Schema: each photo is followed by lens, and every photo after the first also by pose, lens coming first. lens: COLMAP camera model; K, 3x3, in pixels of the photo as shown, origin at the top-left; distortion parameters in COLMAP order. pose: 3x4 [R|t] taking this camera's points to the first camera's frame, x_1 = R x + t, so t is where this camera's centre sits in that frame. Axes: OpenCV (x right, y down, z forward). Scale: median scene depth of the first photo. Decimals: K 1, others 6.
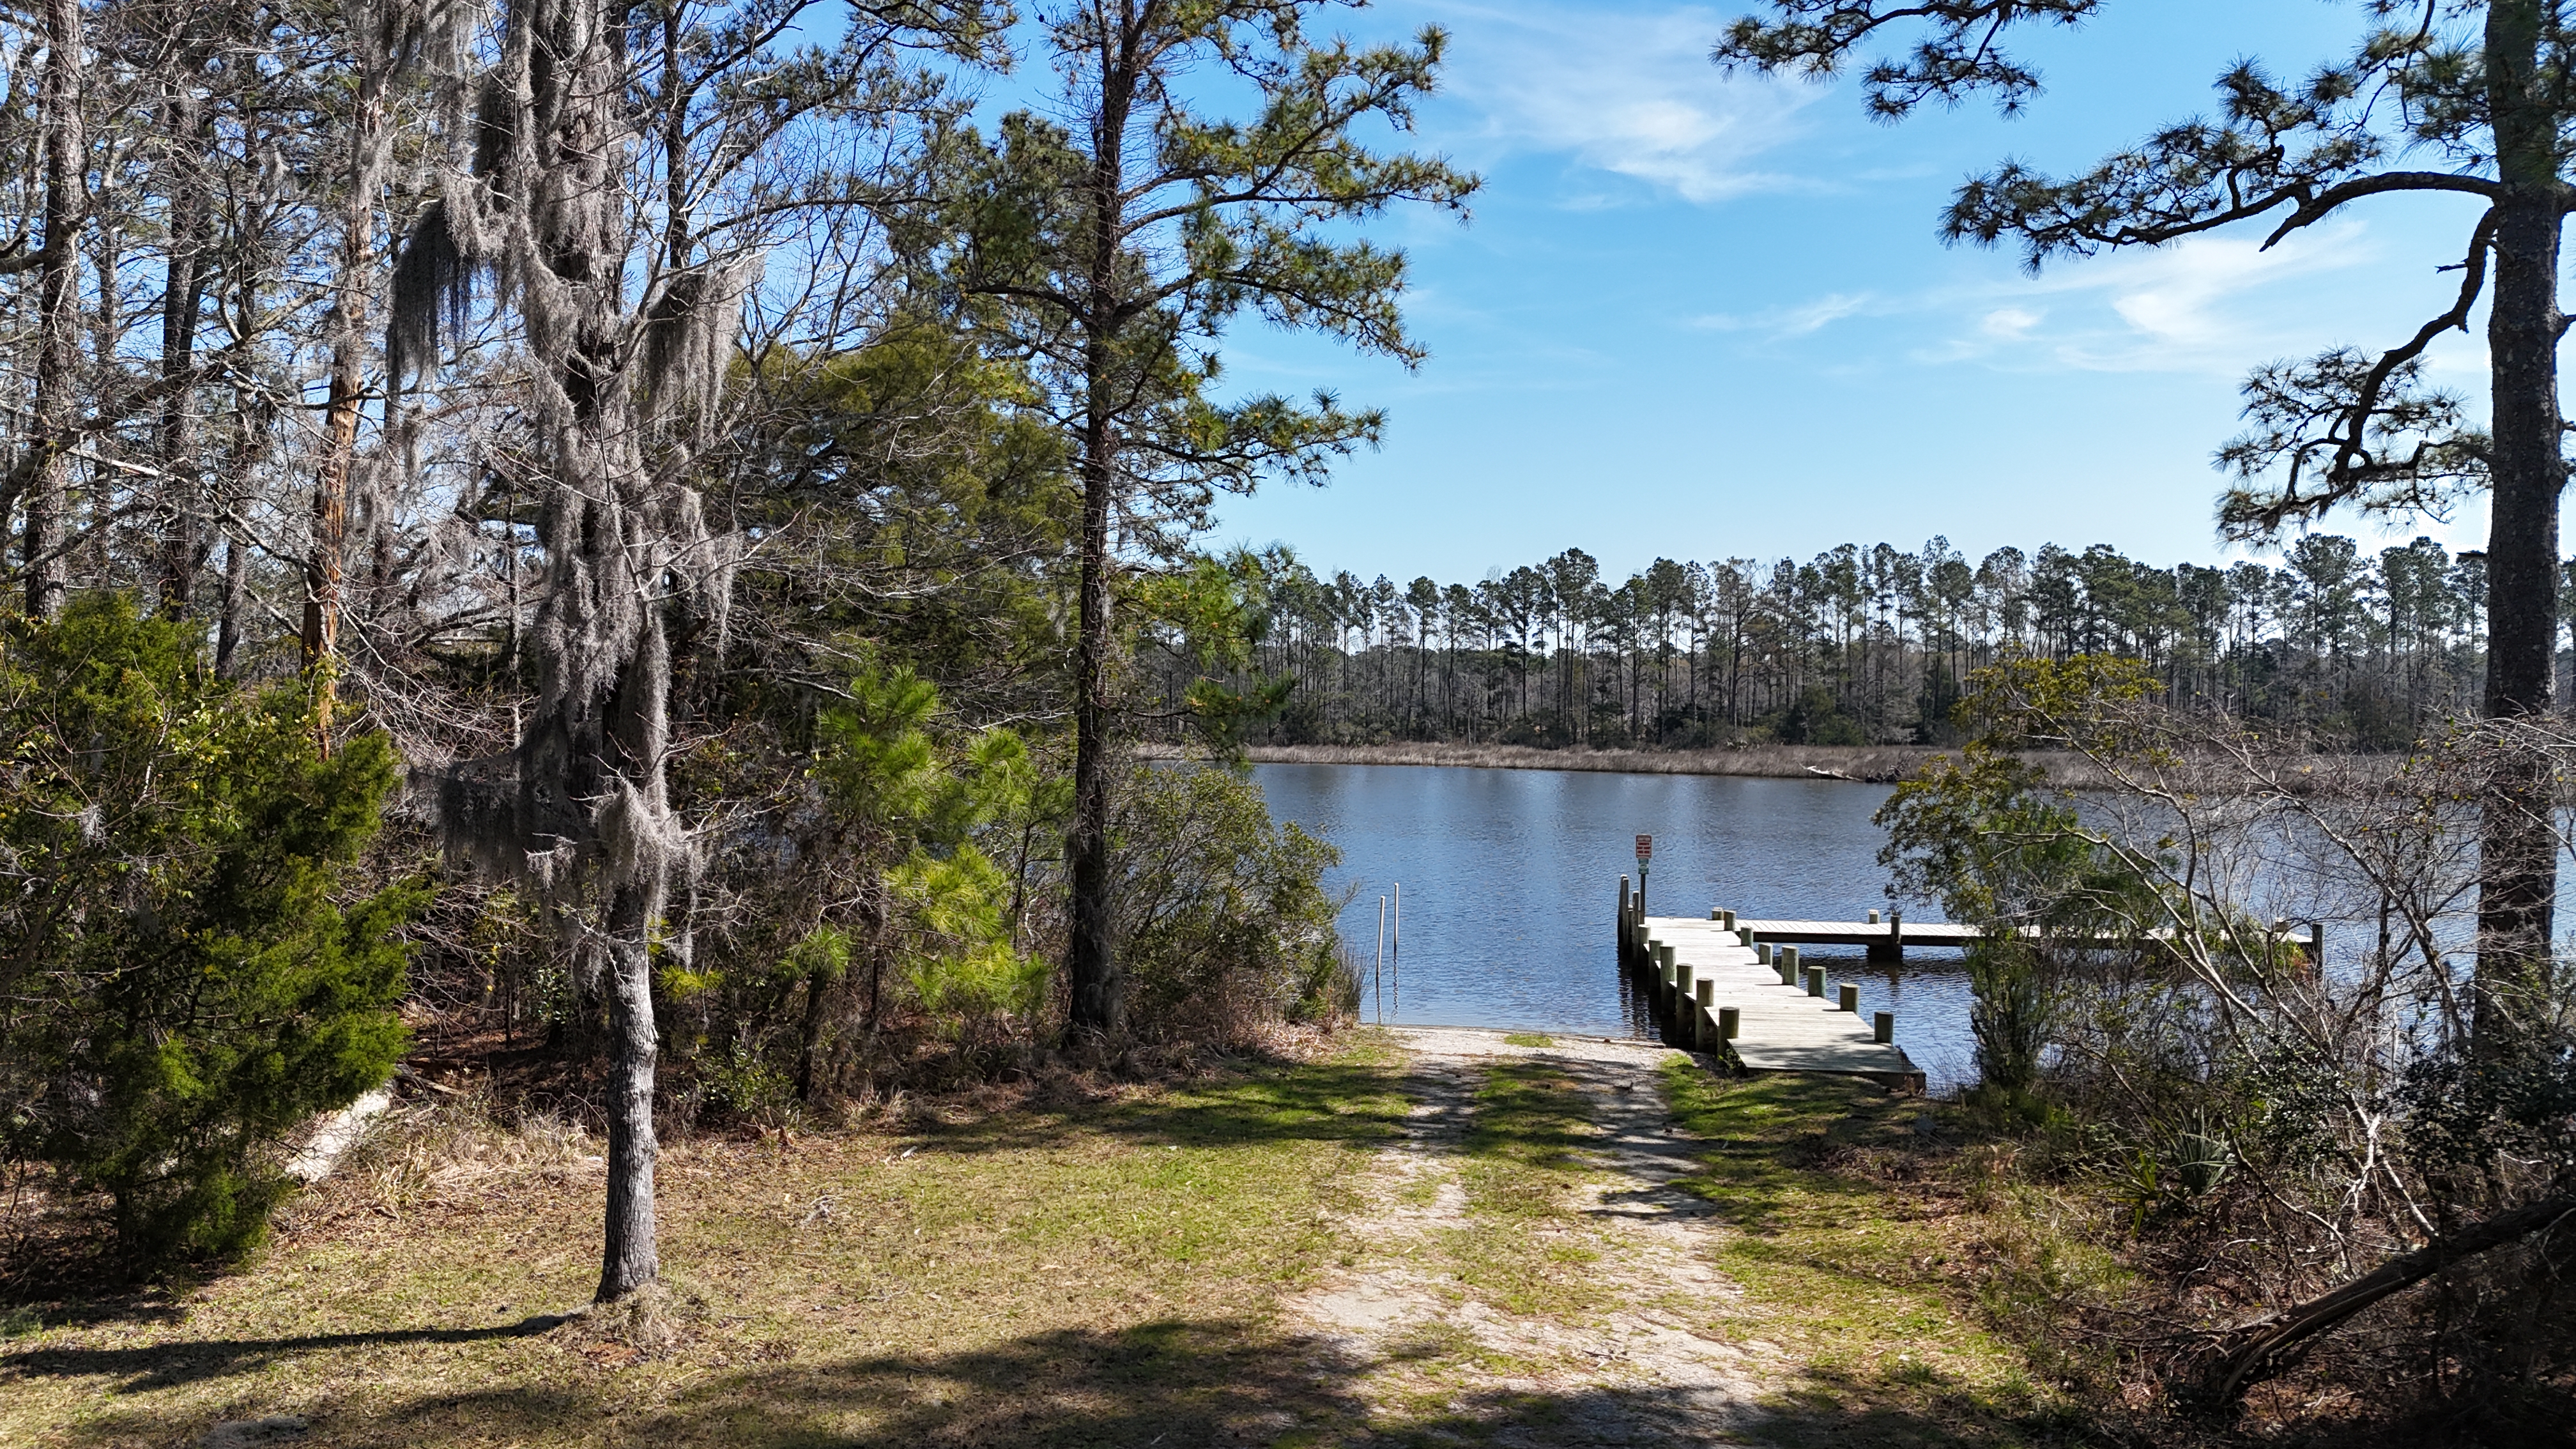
lens RADIAL K [[1875.7, 0, 1285.2], [0, 1875.7, 725.0], [0, 0, 1]] dist [0.004013, 0.000508]
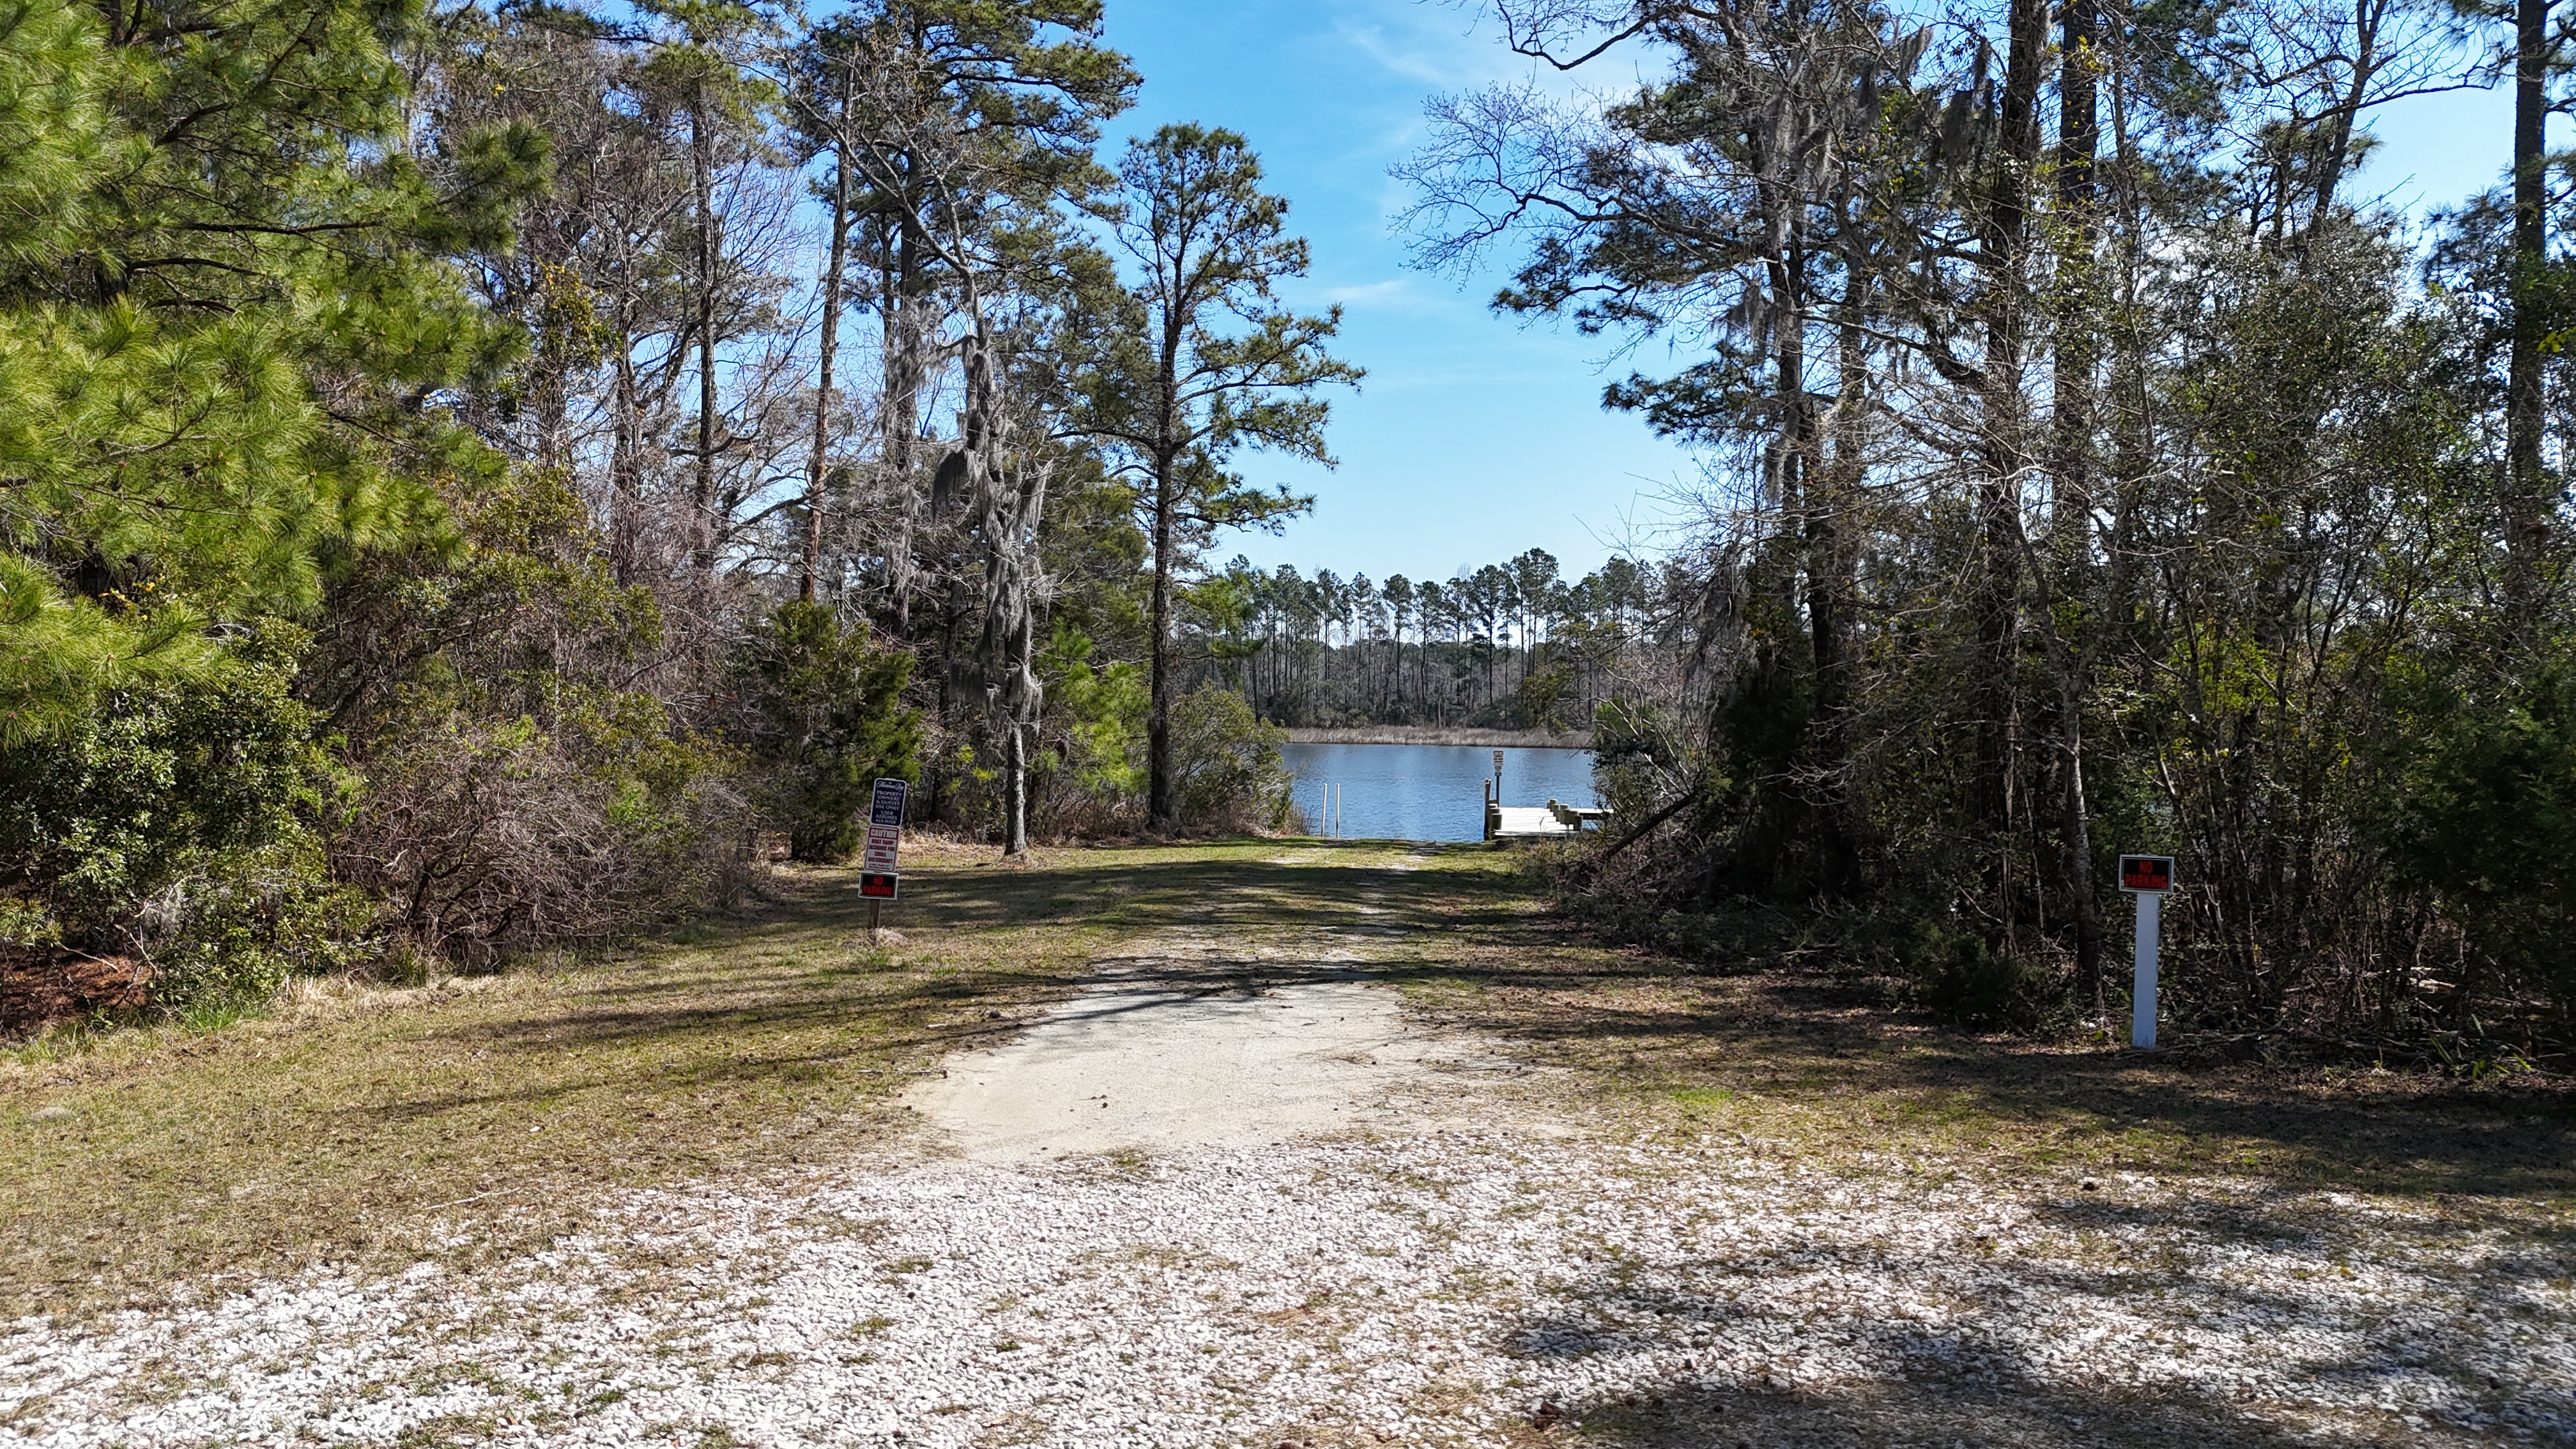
lens RADIAL K [[1875.7, 0, 1291.8], [0, 1875.7, 721.7], [0, 0, 1]] dist [0.004013, 0.000508]
pose [[0.999947, -0.001961, 0.010097, 0.002135], [0.001957, 0.999998, 0.000438, 0.011296], [-0.010098, -0.000419, 0.999949, -0.173442]]
